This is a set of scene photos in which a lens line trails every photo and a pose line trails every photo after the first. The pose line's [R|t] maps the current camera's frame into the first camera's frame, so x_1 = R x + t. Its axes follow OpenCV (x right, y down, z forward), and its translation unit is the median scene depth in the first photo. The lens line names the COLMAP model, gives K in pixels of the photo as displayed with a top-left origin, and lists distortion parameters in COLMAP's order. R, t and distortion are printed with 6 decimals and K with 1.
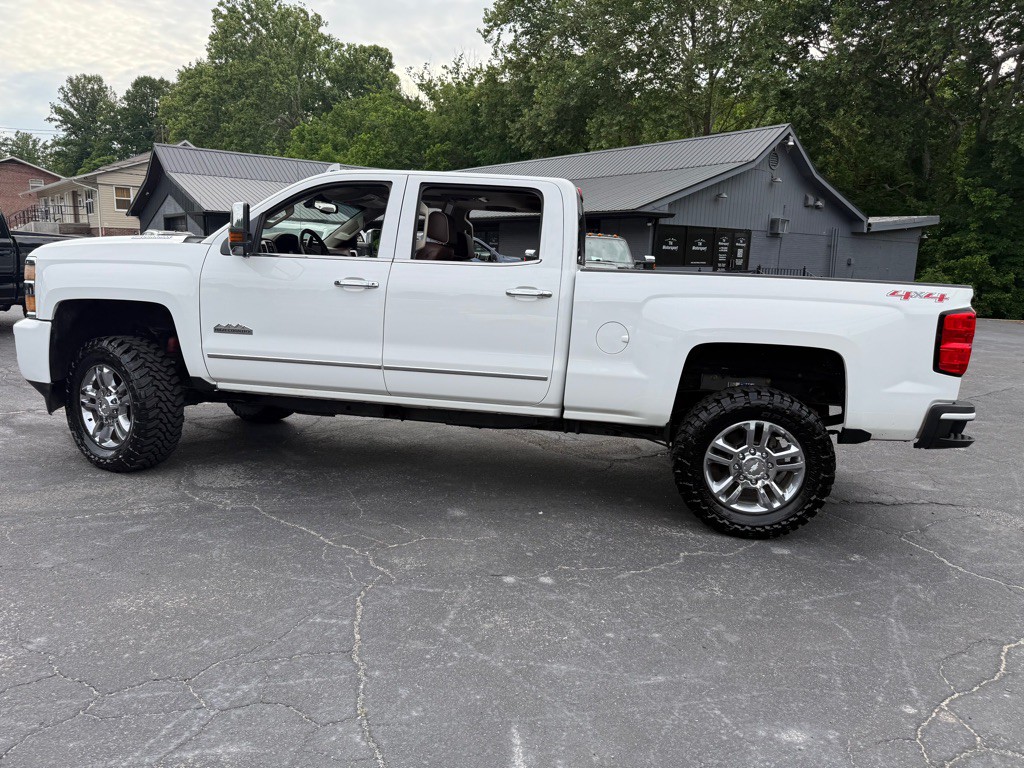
lens RADIAL K [[725.1, 0, 507.4], [0, 725.1, 388.6], [0, 0, 1]] dist [0.031233, -0.042861]
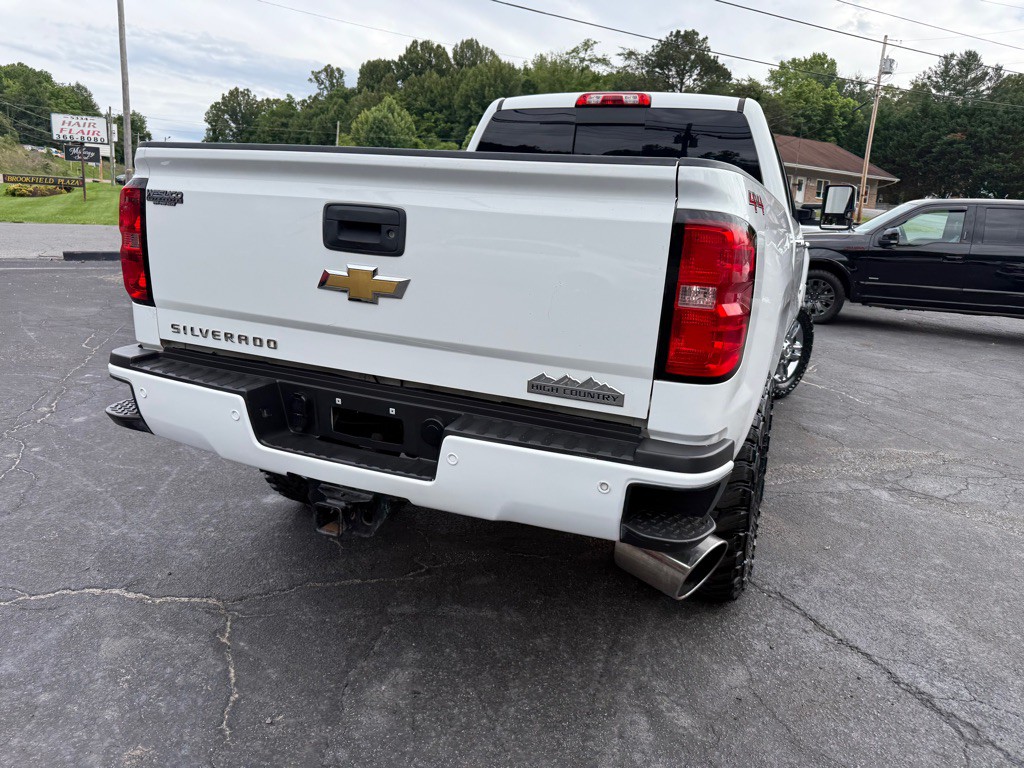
lens RADIAL K [[726.6, 0, 503.0], [0, 726.6, 386.9], [0, 0, 1]] dist [0.021516, -0.028956]
pose [[-0.260776, 0.143678, -0.954648, 0.987313], [-0.237714, 0.948860, 0.207742, -0.127871], [0.935675, 0.281107, -0.213286, 1.256005]]
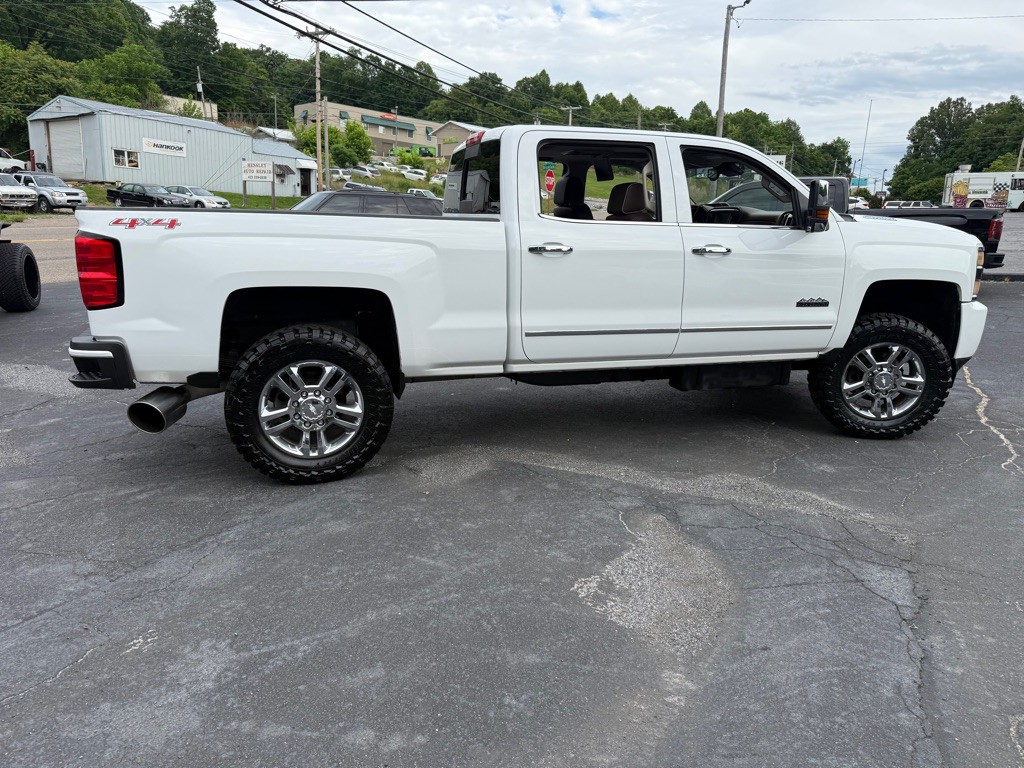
lens RADIAL K [[726.6, 0, 503.7], [0, 726.6, 383.1], [0, 0, 1]] dist [0.021516, -0.028956]
pose [[-0.908607, 0.023194, -0.417008, 0.526282], [-0.135960, 0.927646, 0.347834, -0.340647], [0.394904, 0.372740, -0.839712, 2.151111]]
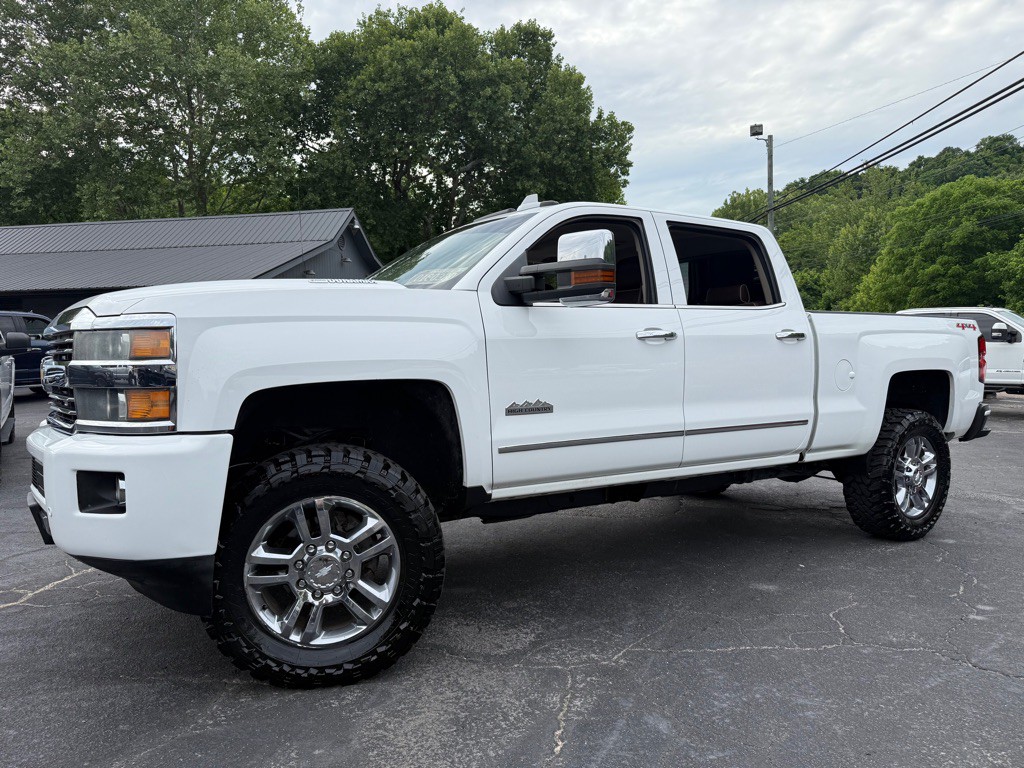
lens RADIAL K [[726.6, 0, 511.3], [0, 726.6, 382.4], [0, 0, 1]] dist [0.021516, -0.028956]
pose [[0.746960, -0.077937, 0.660286, -0.832409], [0.155848, 0.985961, -0.059928, -0.065461], [-0.646346, 0.147668, 0.748620, 0.477598]]
